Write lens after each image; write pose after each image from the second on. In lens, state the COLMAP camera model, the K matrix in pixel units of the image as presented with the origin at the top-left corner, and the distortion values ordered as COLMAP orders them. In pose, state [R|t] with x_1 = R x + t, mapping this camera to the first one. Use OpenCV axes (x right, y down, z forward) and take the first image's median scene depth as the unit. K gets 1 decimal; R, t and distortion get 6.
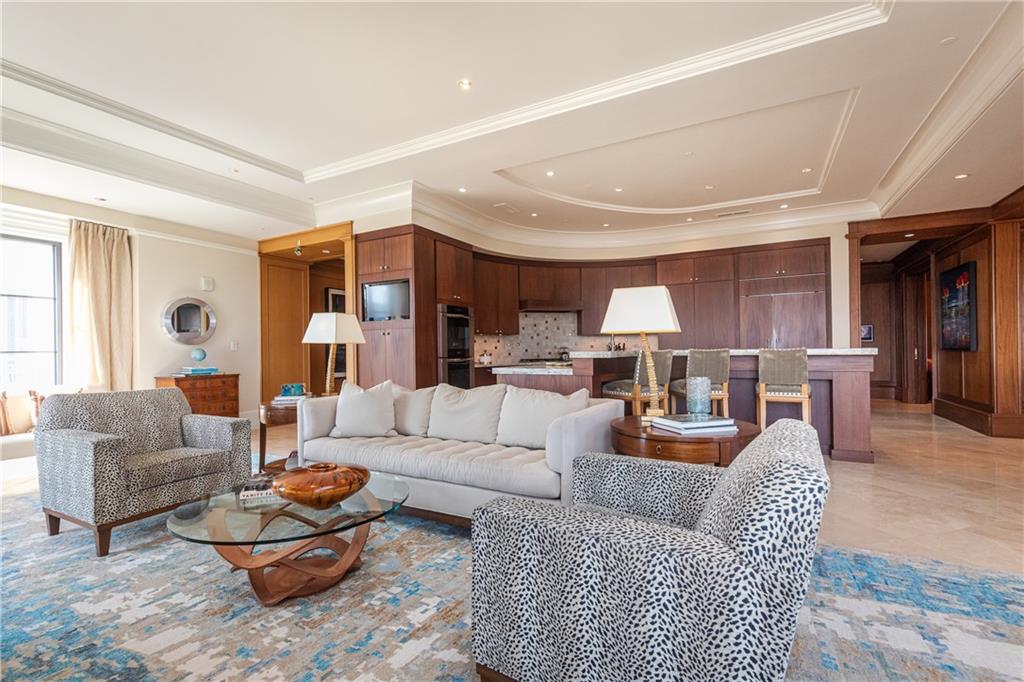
lens RADIAL K [[460.7, 0, 510.2], [0, 460.7, 349.1], [0, 0, 1]] dist [0.004274, -0.000485]
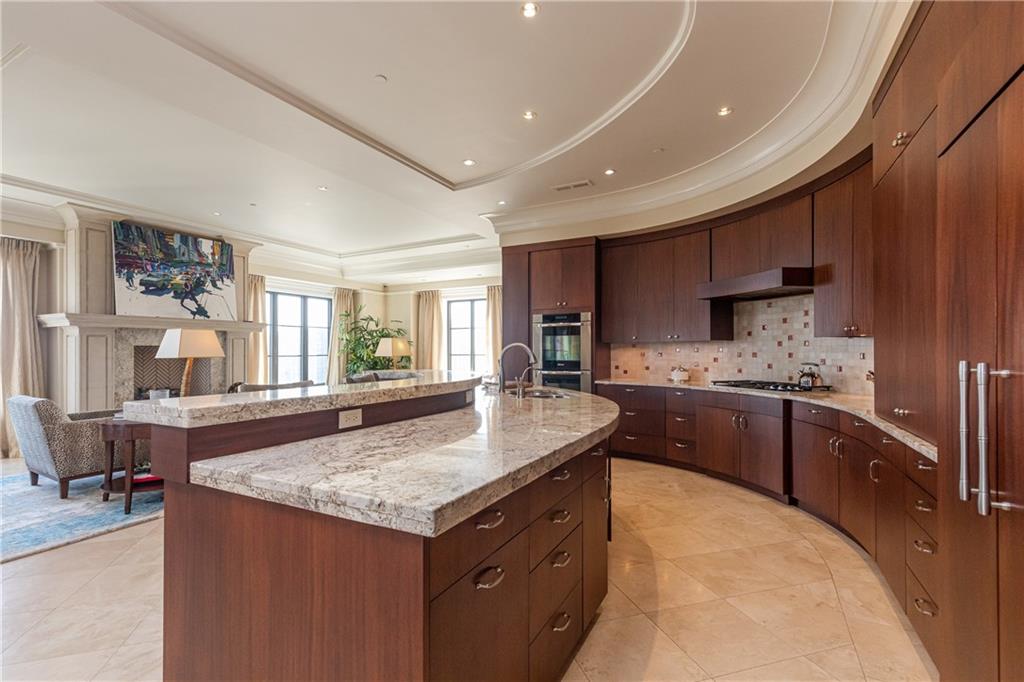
lens RADIAL K [[460.8, 0, 509.1], [0, 460.8, 347.2], [0, 0, 1]] dist [0.007189, 0.000029]
pose [[0.007595, 0.005769, -0.999955, 0.812906], [0.002637, 0.999980, 0.005790, -0.033084], [0.999968, -0.002681, 0.007580, 0.908088]]
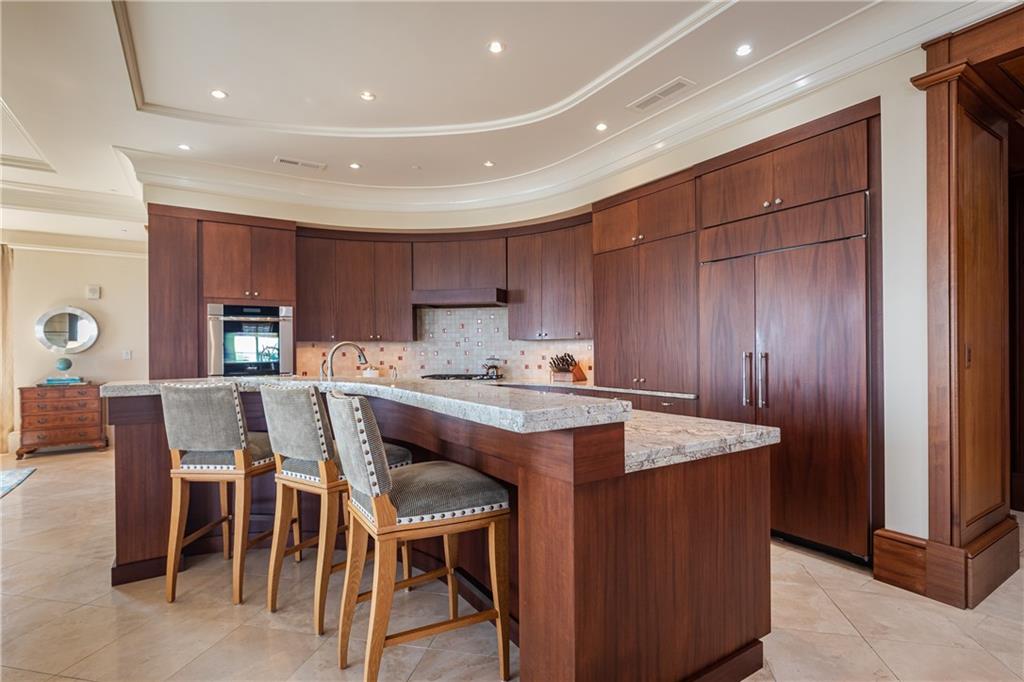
lens RADIAL K [[498.5, 0, 511.4], [0, 498.5, 348.6], [0, 0, 1]] dist [-0.003257, -0.001357]
pose [[0.875952, 0.007572, -0.482339, 0.658712], [-0.005060, 0.999966, 0.006510, -0.031279], [0.482372, -0.003262, 0.875960, 0.505192]]
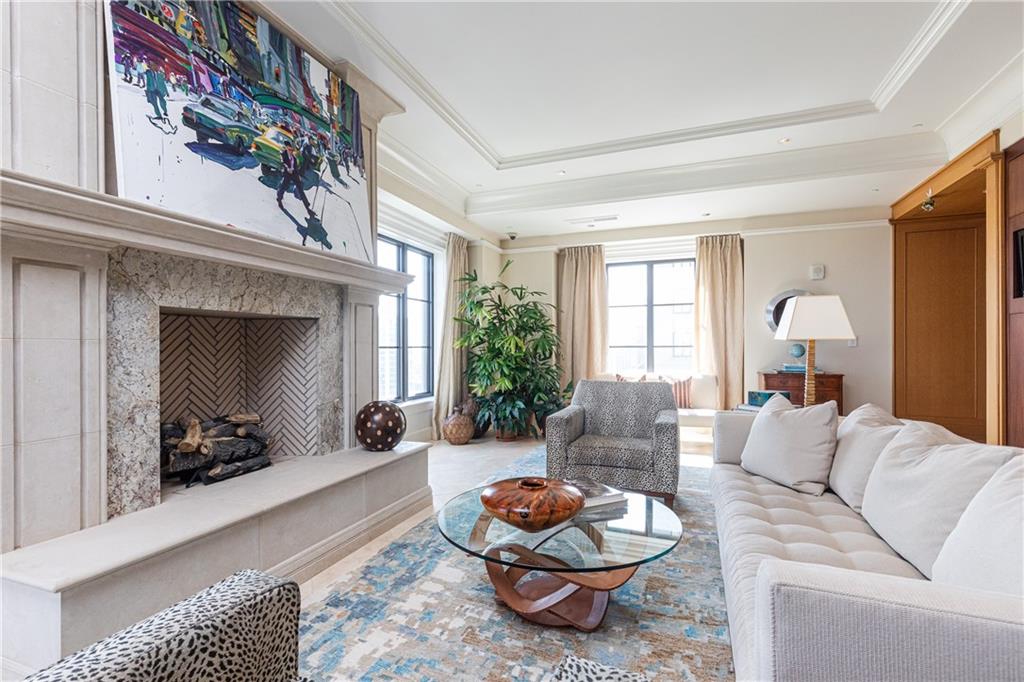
lens RADIAL K [[463.9, 0, 512.3], [0, 463.9, 348.9], [0, 0, 1]] dist [0.002410, 0.000223]
pose [[0.140281, 0.013320, -0.990022, 0.165291], [0.001568, 0.999905, 0.013675, -0.005020], [0.990111, -0.003471, 0.140247, 0.298511]]
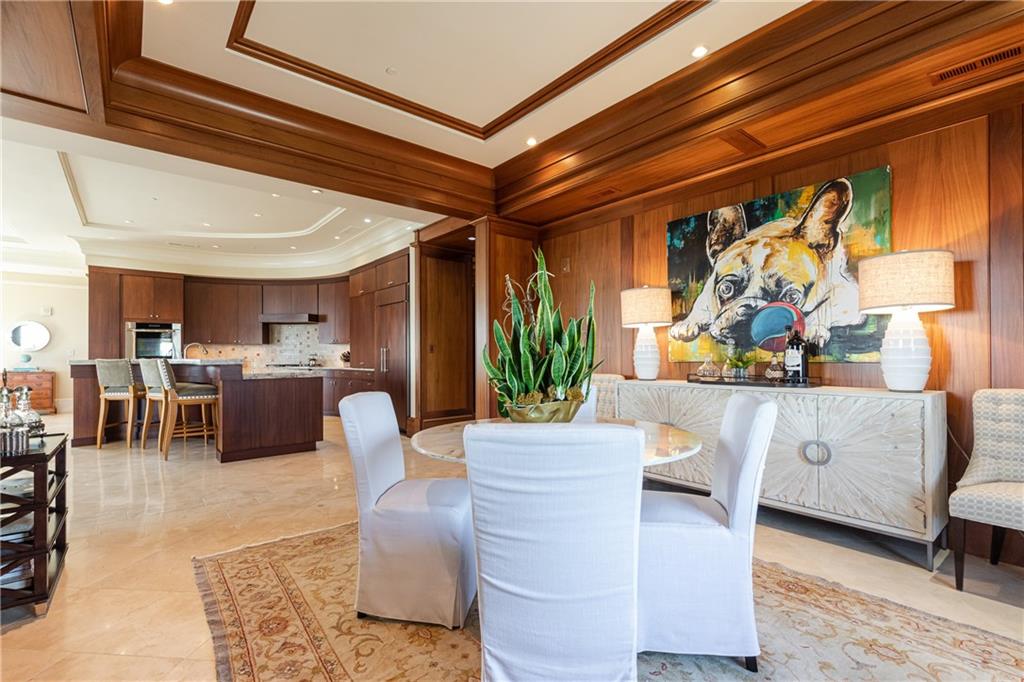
lens RADIAL K [[460.7, 0, 510.2], [0, 460.7, 349.1], [0, 0, 1]] dist [0.004274, -0.000485]
pose [[0.926496, 0.003015, -0.376292, 1.333381], [-0.005772, 0.999964, -0.006198, -0.017597], [0.376260, 0.007915, 0.926480, 0.175503]]
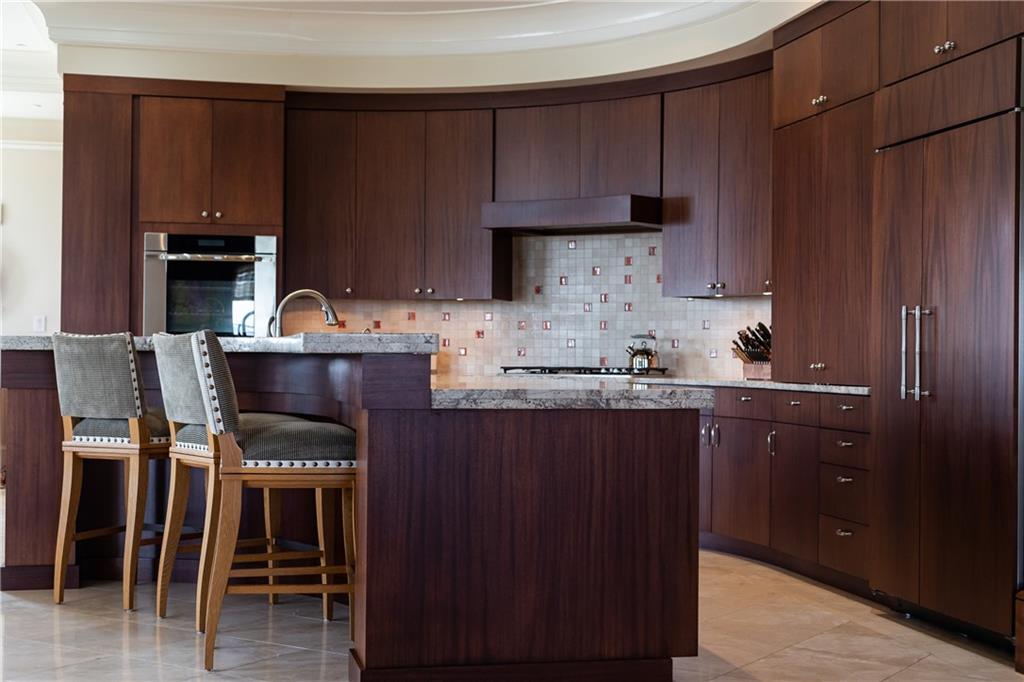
lens RADIAL K [[1459.4, 0, 512.0], [0, 1459.4, 341.0], [0, 0, 1]] dist [0.005239, 0.047401]
pose [[0.649982, 0.014797, -0.759806, 1.152811], [-0.018494, 0.999822, 0.003651, -0.002556], [0.759725, 0.011679, 0.650140, 0.321488]]
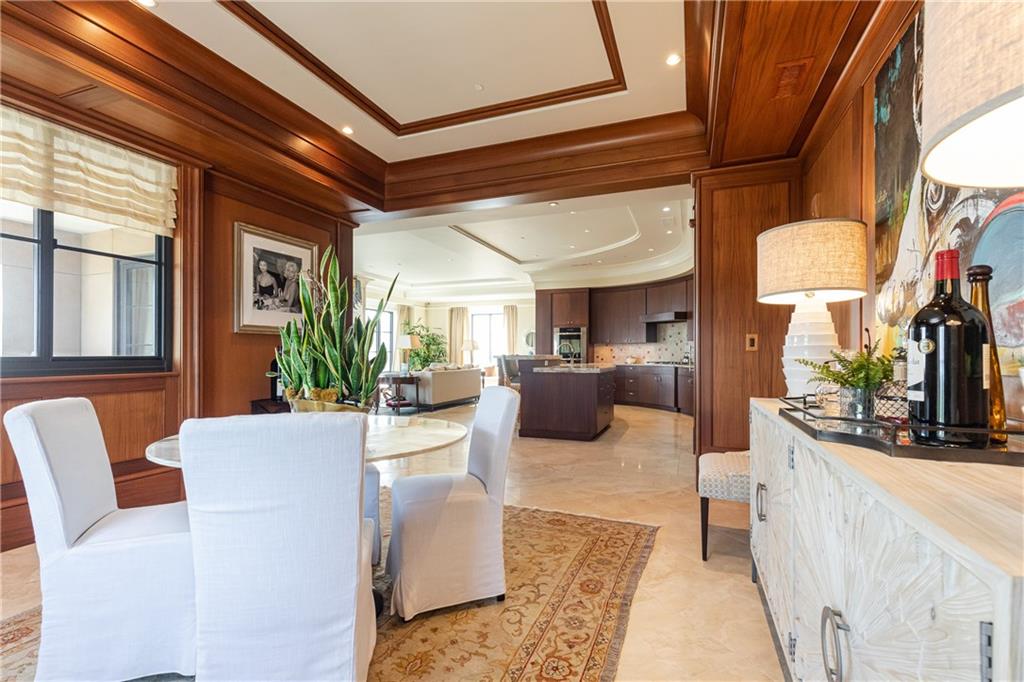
lens RADIAL K [[460.7, 0, 510.2], [0, 460.7, 349.1], [0, 0, 1]] dist [0.004274, -0.000485]
pose [[0.121533, 0.003189, -0.992582, 1.579259], [-0.003140, 0.999991, 0.002828, -0.018310], [0.992582, 0.002773, 0.121542, 0.585902]]
